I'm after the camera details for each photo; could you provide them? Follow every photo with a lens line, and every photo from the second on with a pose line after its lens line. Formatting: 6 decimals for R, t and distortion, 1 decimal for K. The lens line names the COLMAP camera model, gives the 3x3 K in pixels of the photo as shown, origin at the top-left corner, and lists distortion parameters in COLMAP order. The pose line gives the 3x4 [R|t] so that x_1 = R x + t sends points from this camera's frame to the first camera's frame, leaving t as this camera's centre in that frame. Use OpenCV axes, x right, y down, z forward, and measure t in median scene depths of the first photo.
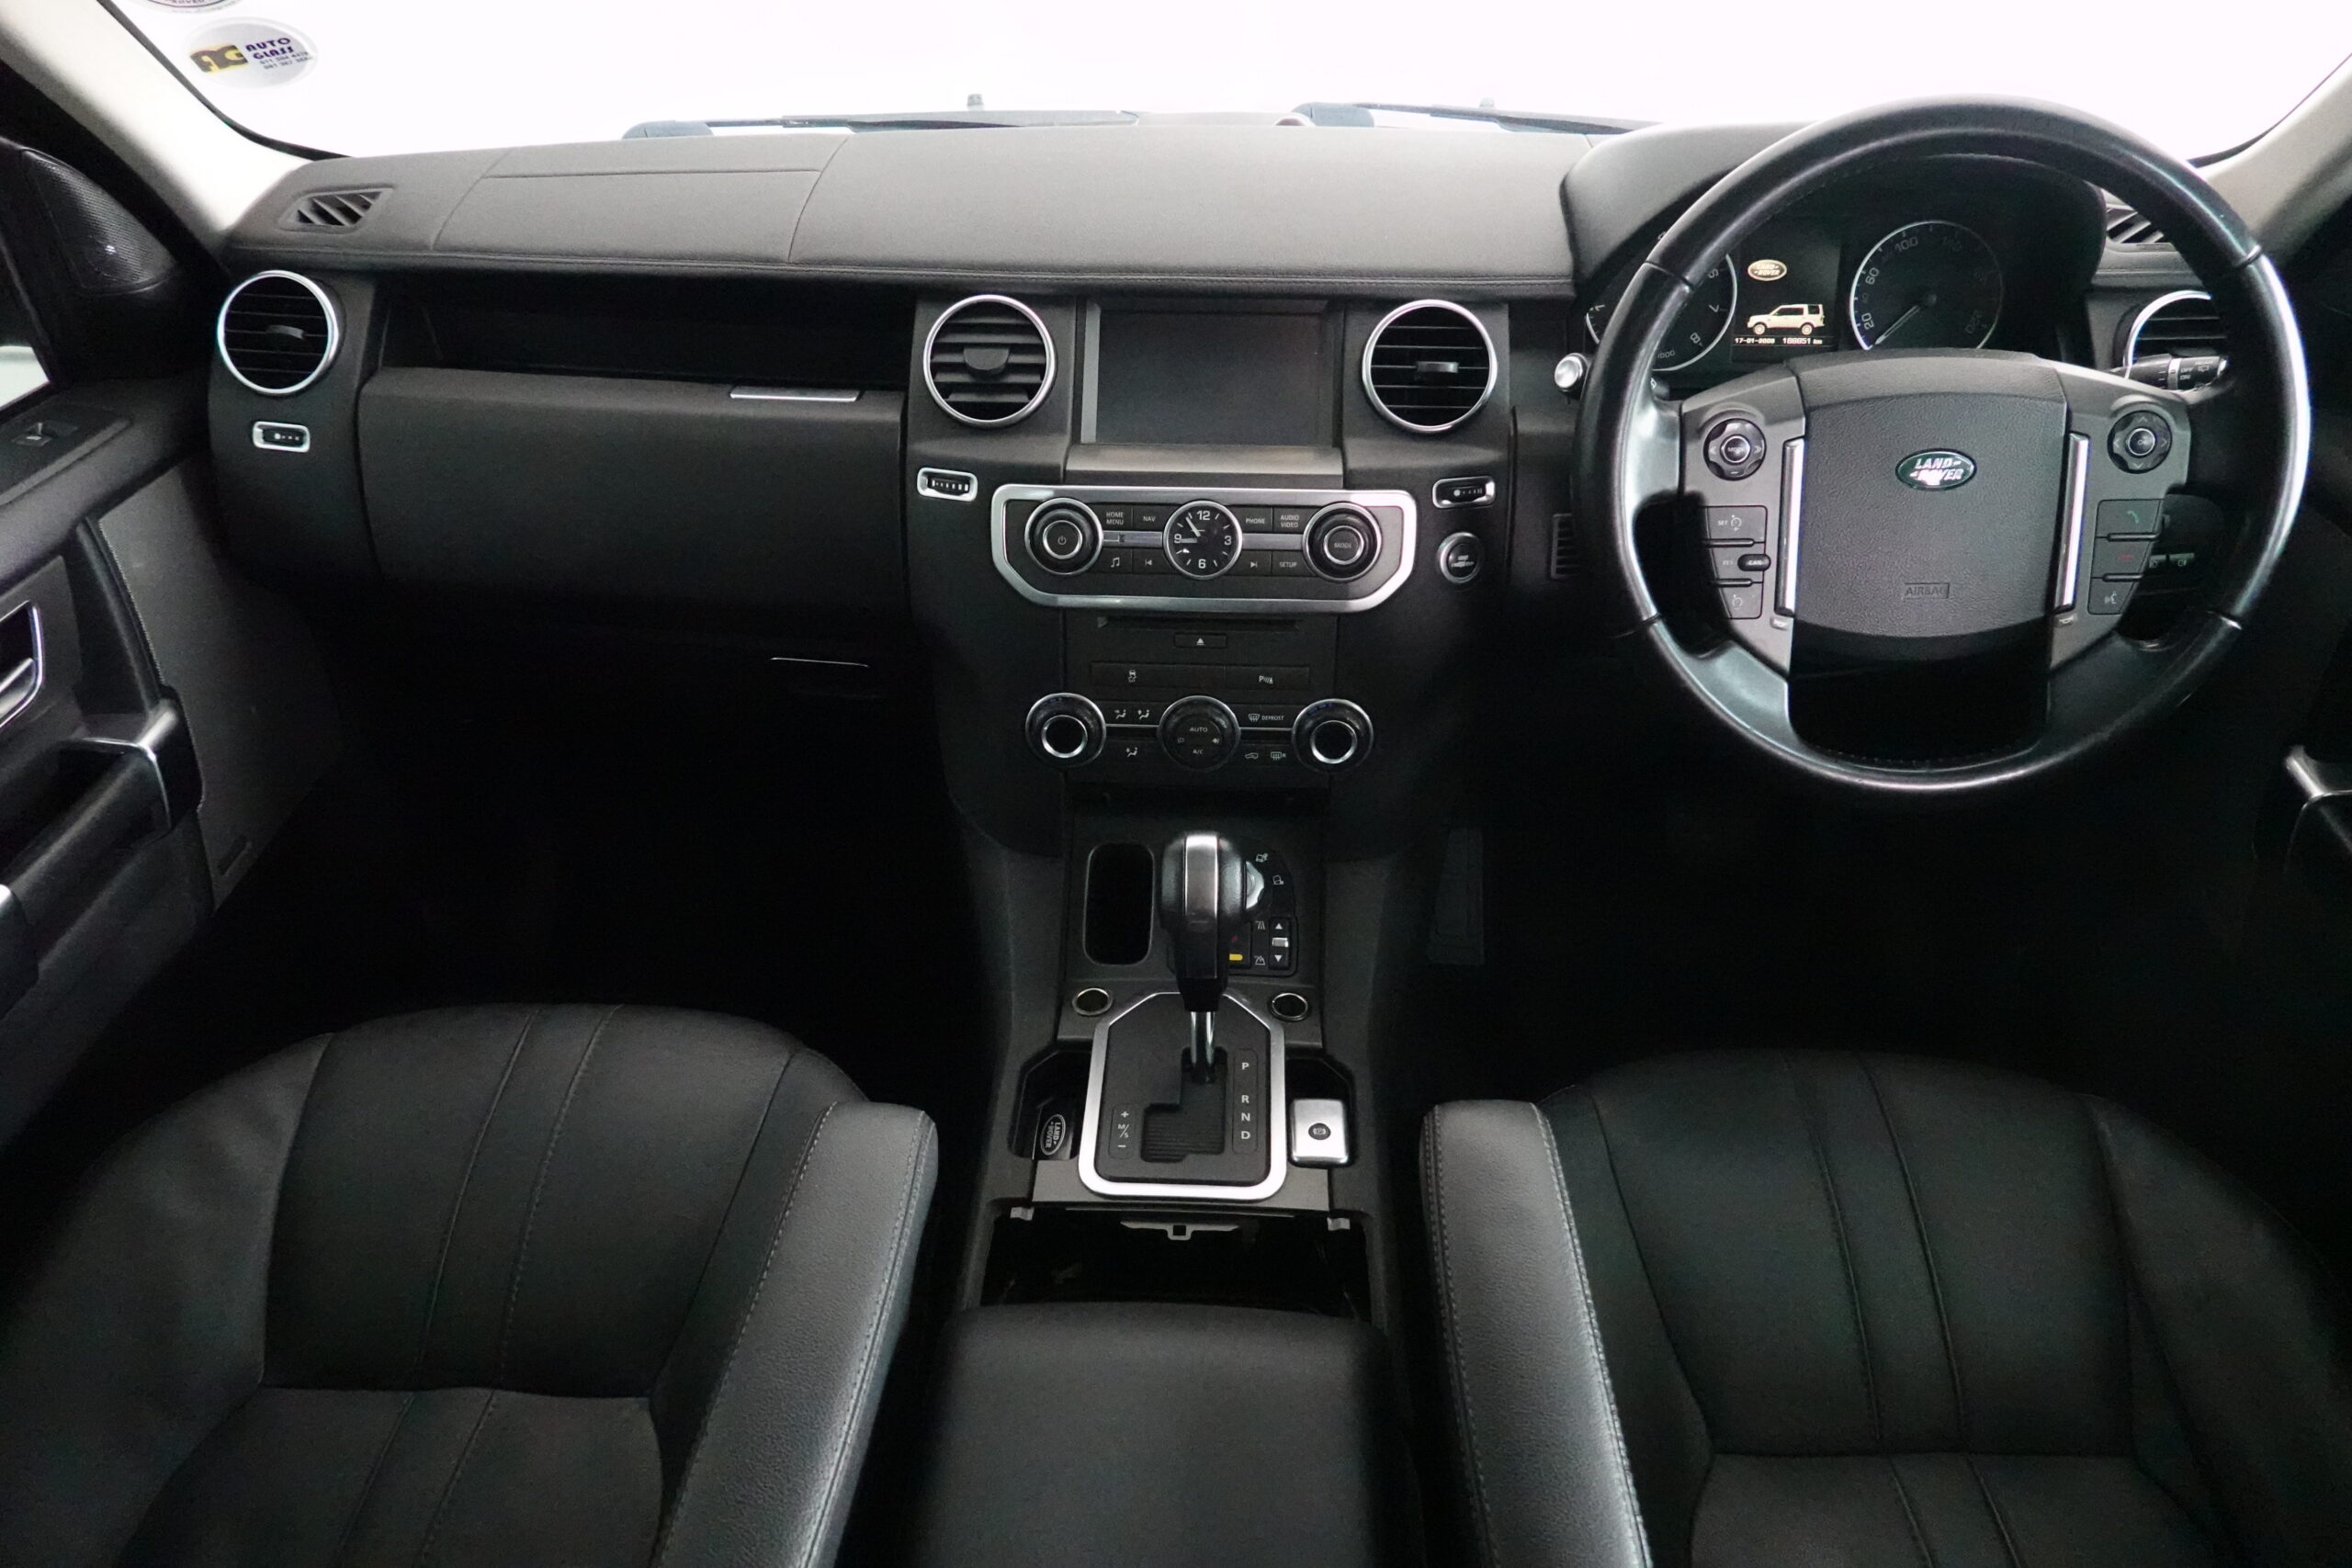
lens RADIAL K [[1549.4, 0, 1176.0], [0, 1549.4, 784.0], [0, 0, 1]] dist [-0.009242, 0.001973]
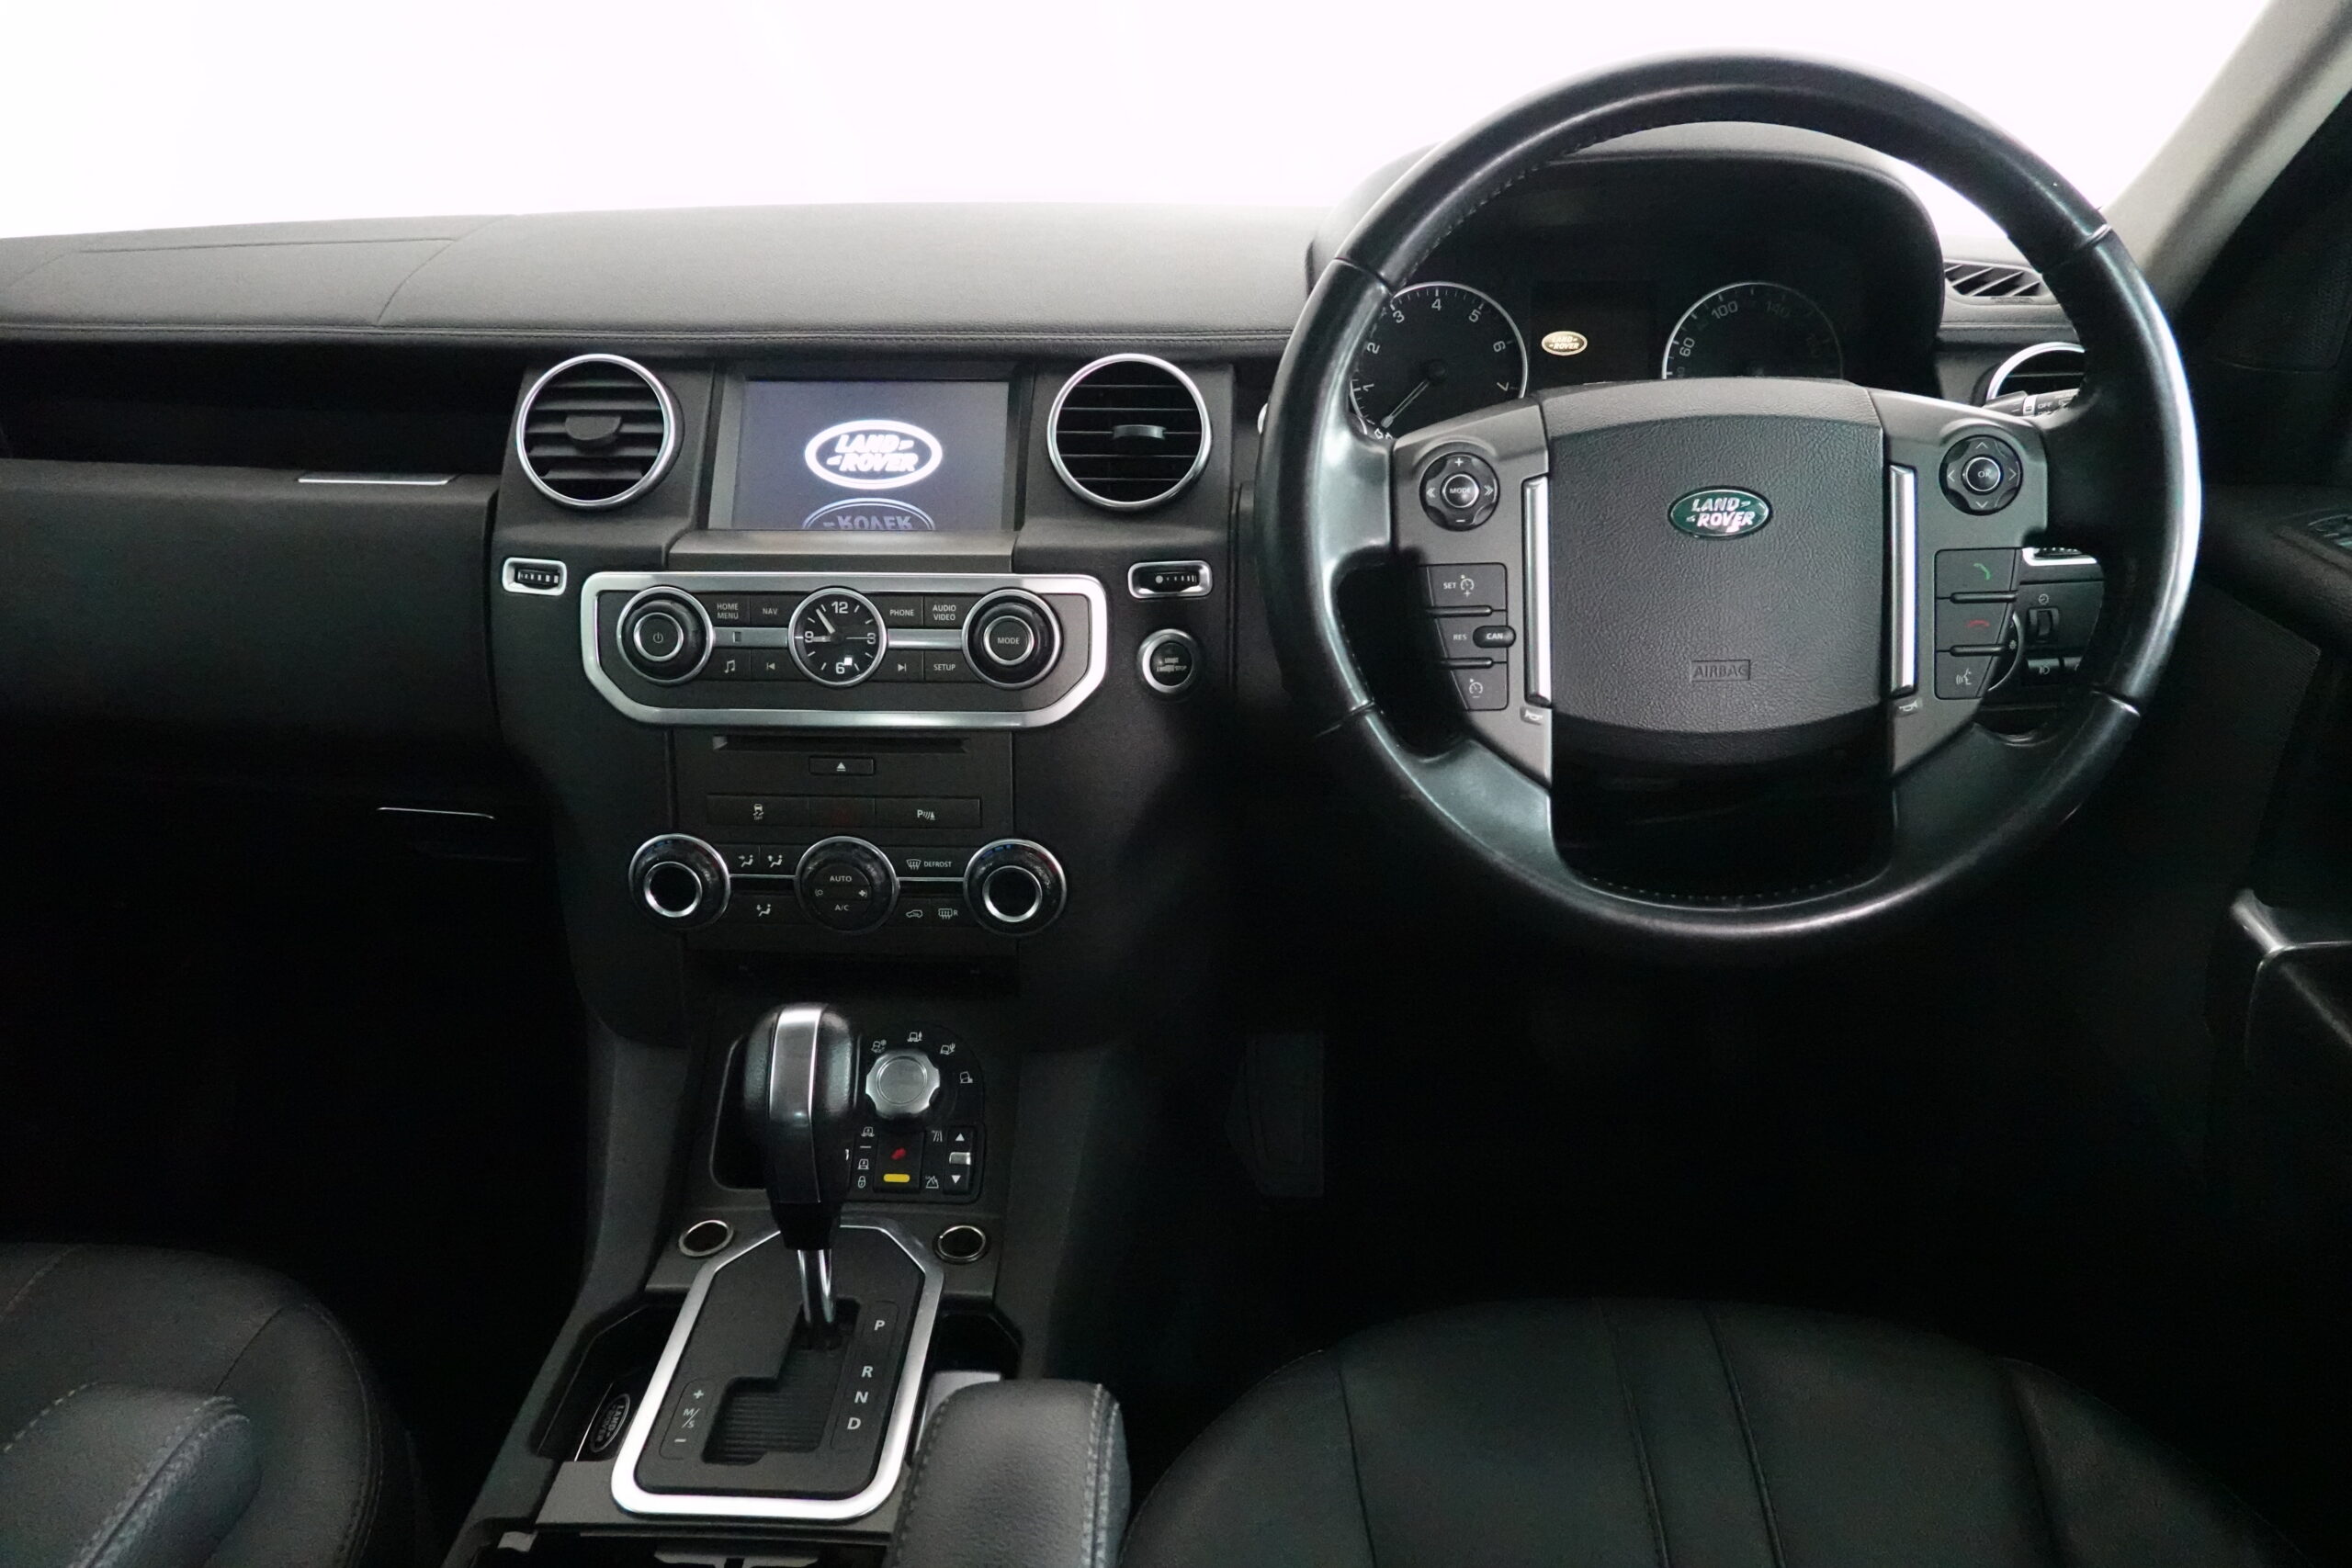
lens RADIAL K [[1549.4, 0, 1176.0], [0, 1549.4, 784.0], [0, 0, 1]] dist [-0.009242, 0.001973]
pose [[0.999985, -0.005442, -0.001010, 0.192748], [0.005221, 0.987996, -0.154393, 0.040914], [0.001838, 0.154386, 0.988009, 0.226782]]
